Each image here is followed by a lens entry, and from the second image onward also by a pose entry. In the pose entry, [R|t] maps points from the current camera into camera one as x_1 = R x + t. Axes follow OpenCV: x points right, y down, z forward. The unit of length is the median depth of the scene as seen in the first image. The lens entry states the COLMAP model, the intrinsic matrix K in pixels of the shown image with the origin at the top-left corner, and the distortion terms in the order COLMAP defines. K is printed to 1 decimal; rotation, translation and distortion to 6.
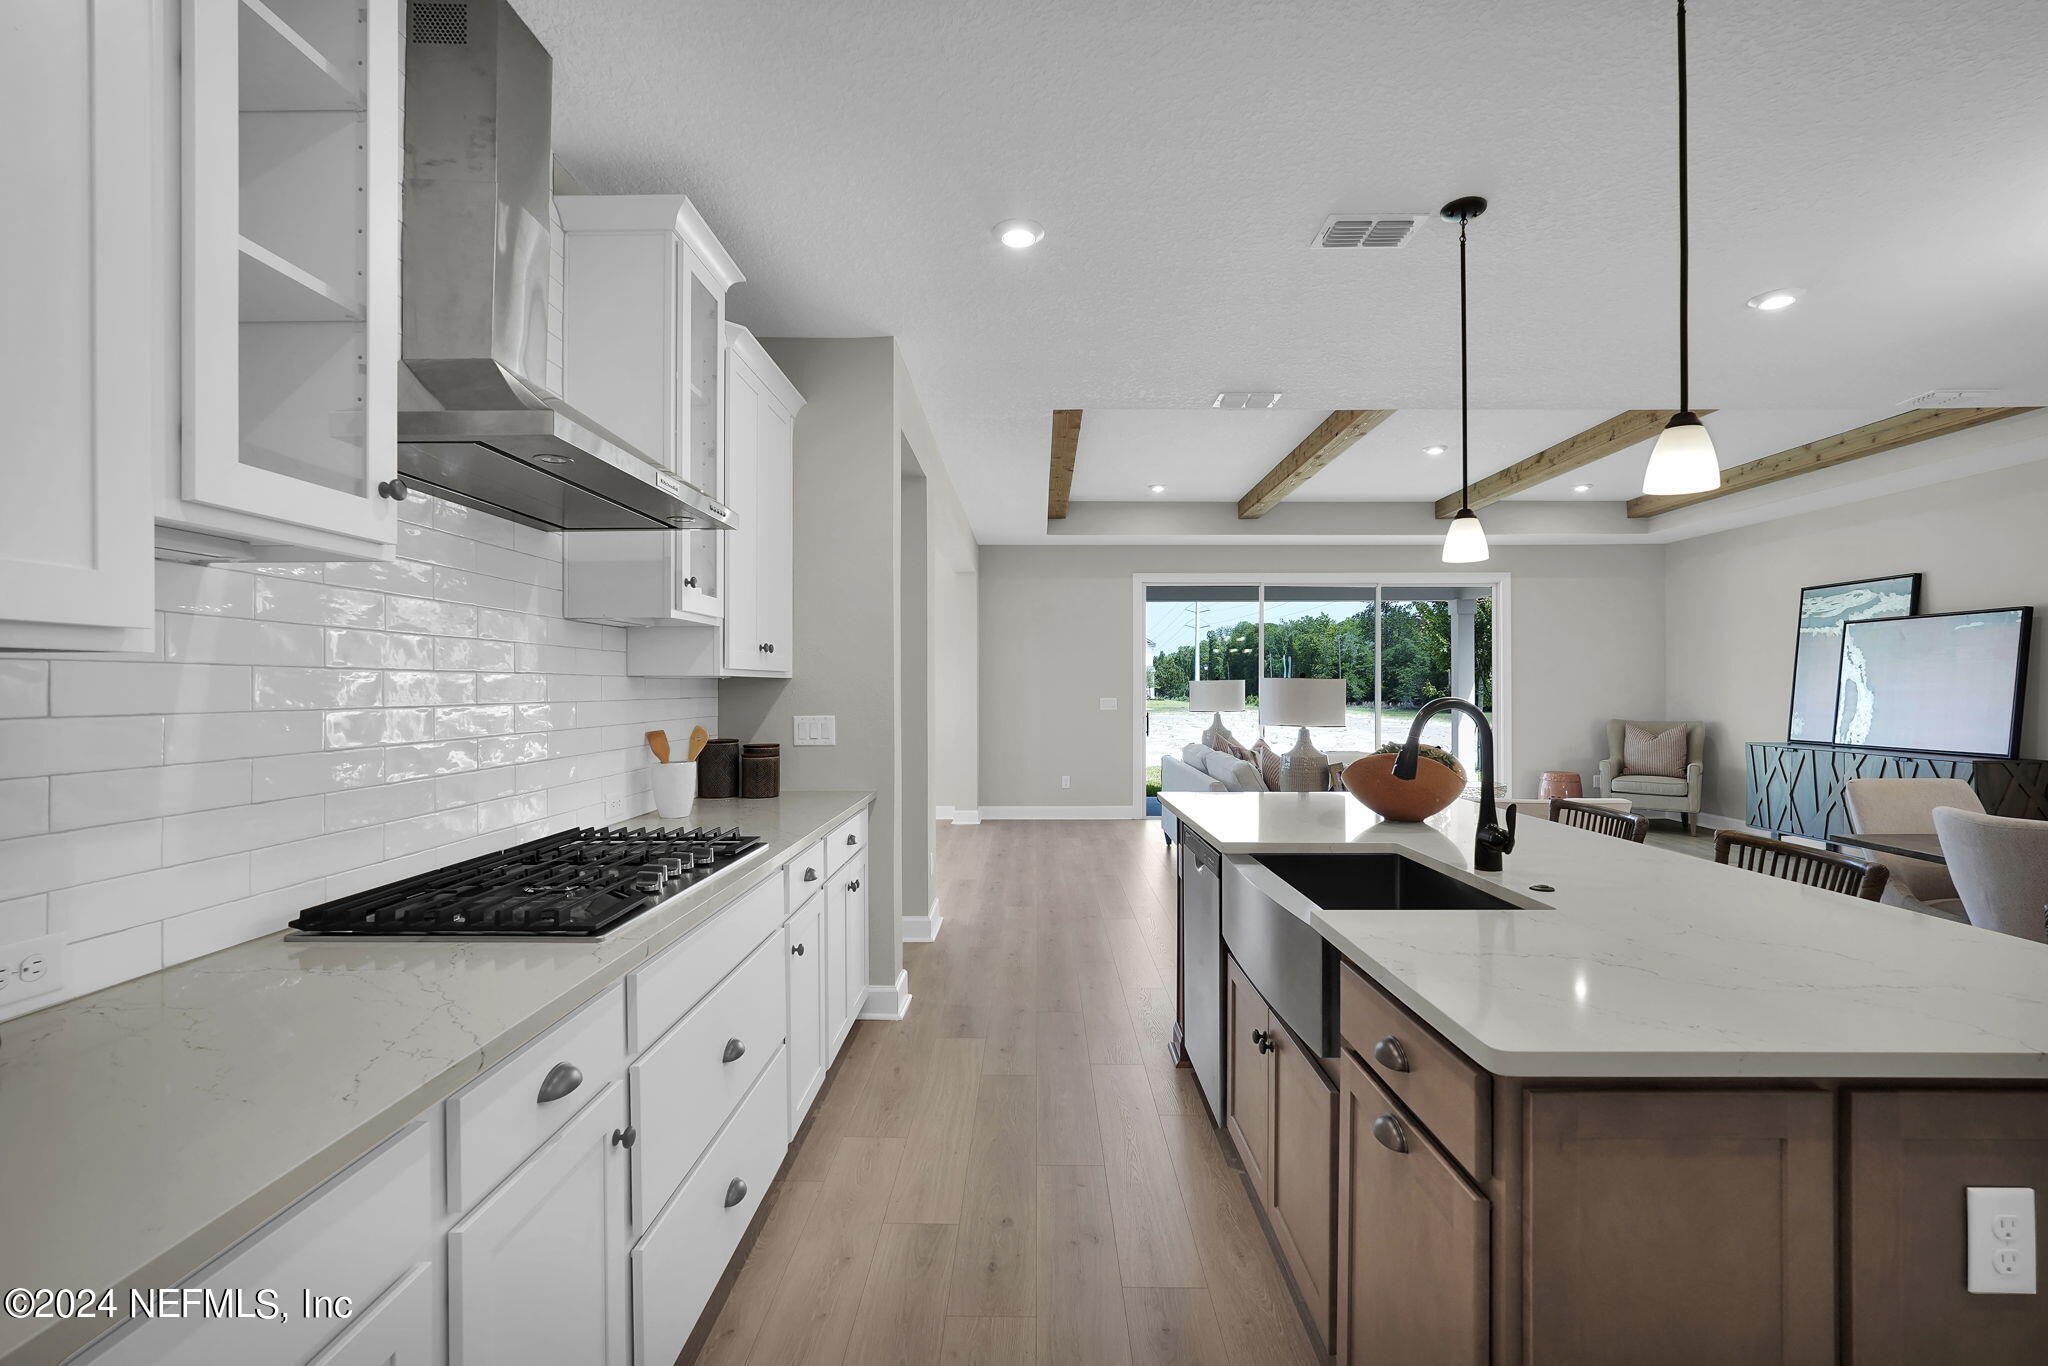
lens RADIAL K [[928.5, 0, 1019.4], [0, 928.5, 673.2], [0, 0, 1]] dist [-0.002119, 0.011524]
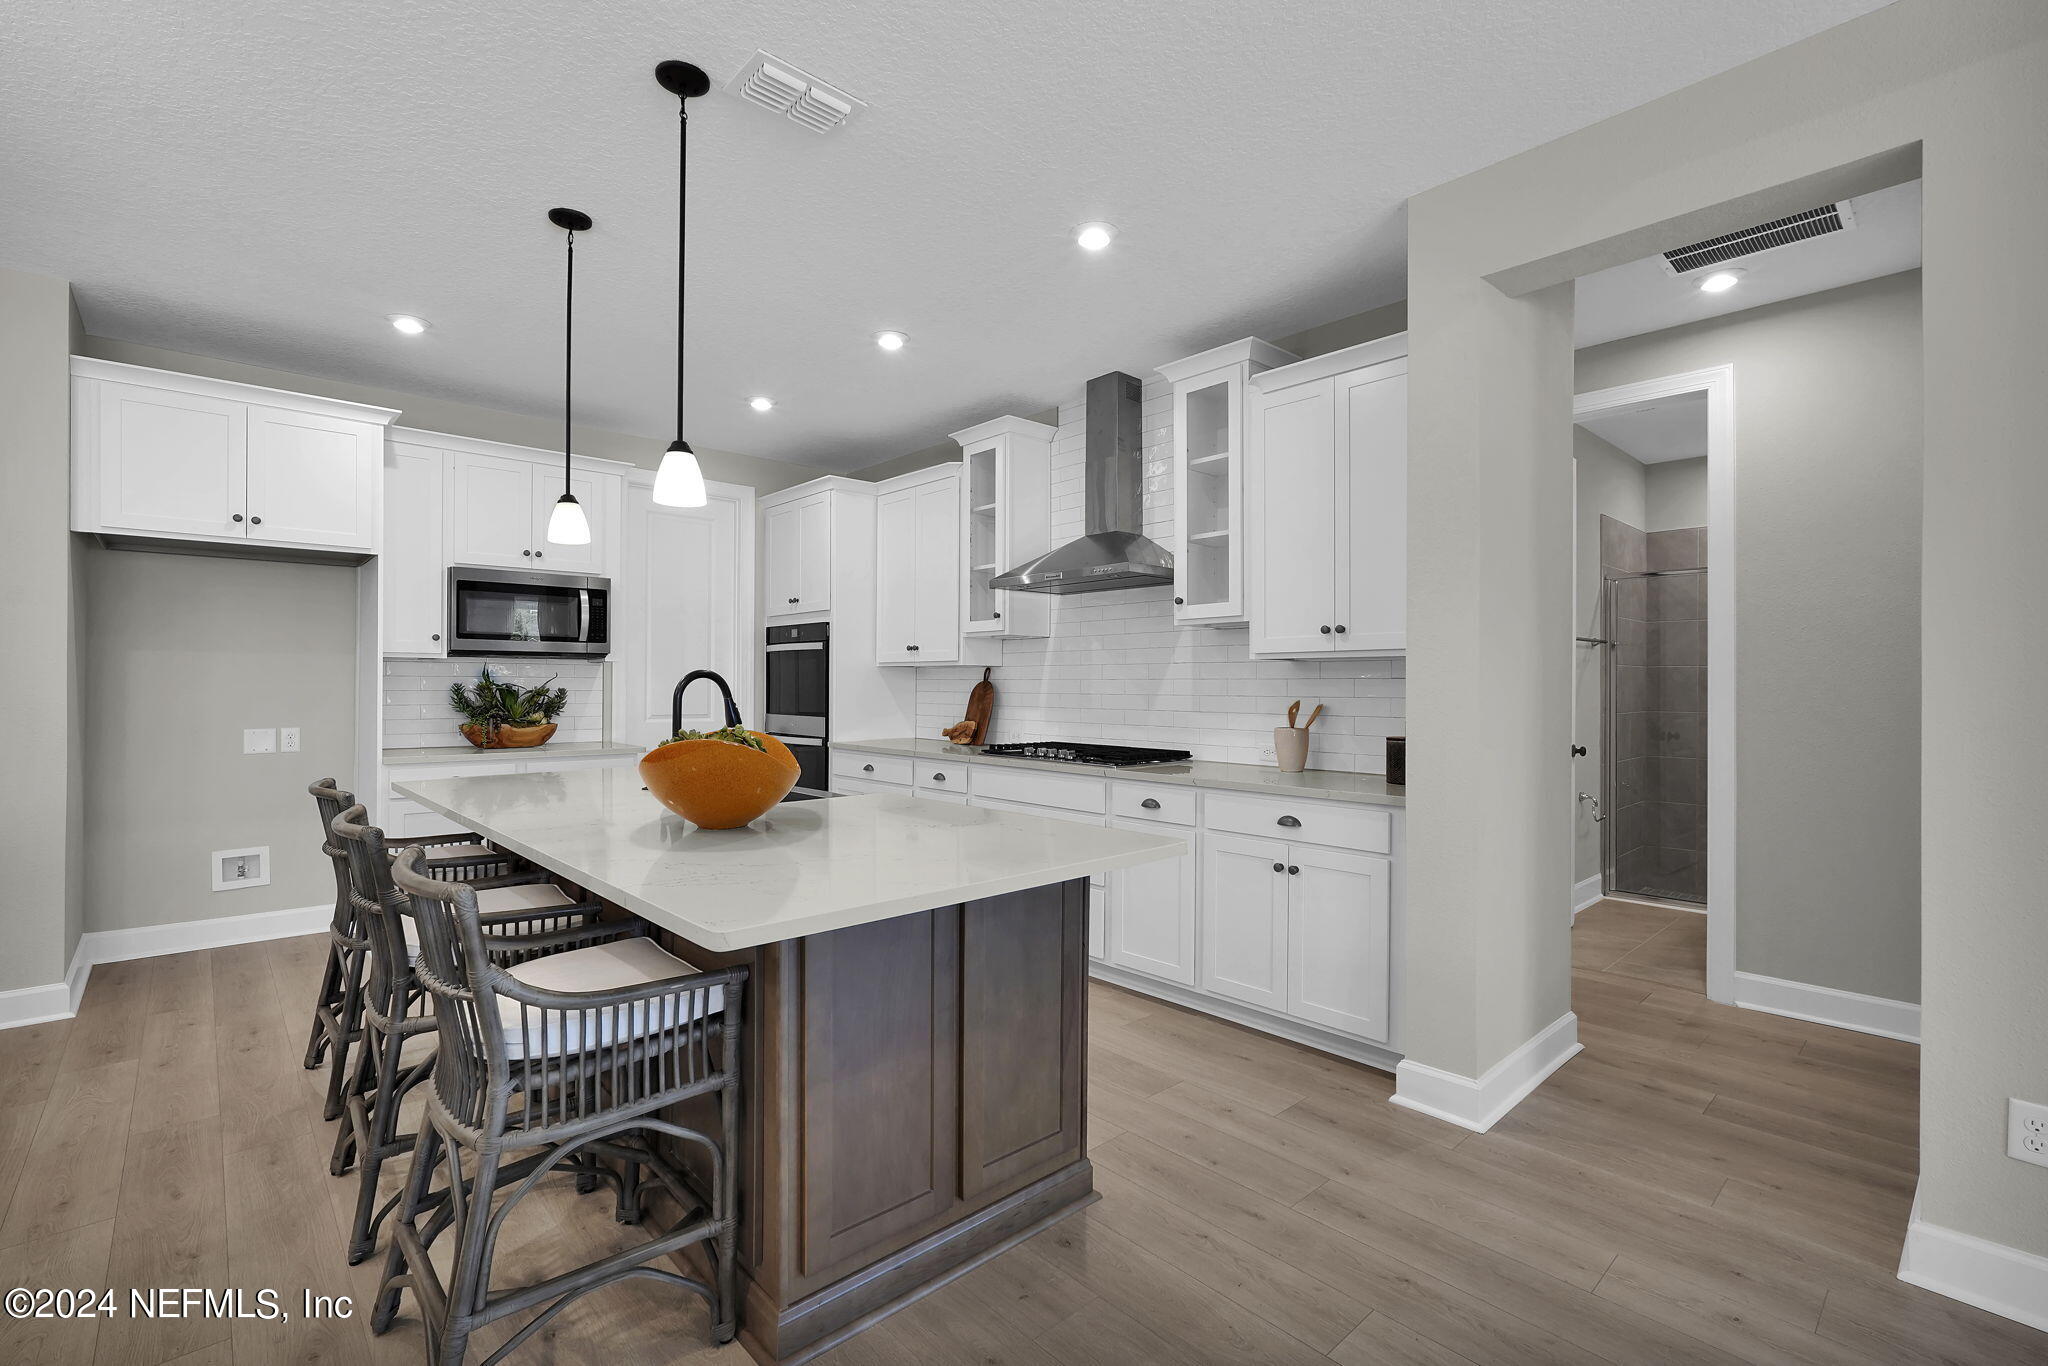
lens RADIAL K [[962.0, 0, 1025.0], [0, 962.0, 694.0], [0, 0, 1]] dist [-0.000793, 0.000304]
pose [[-0.717193, 0.007936, -0.696830, 0.696568], [0.014636, 0.999886, -0.003677, 0.047569], [0.696721, -0.012836, -0.717227, 1.505555]]
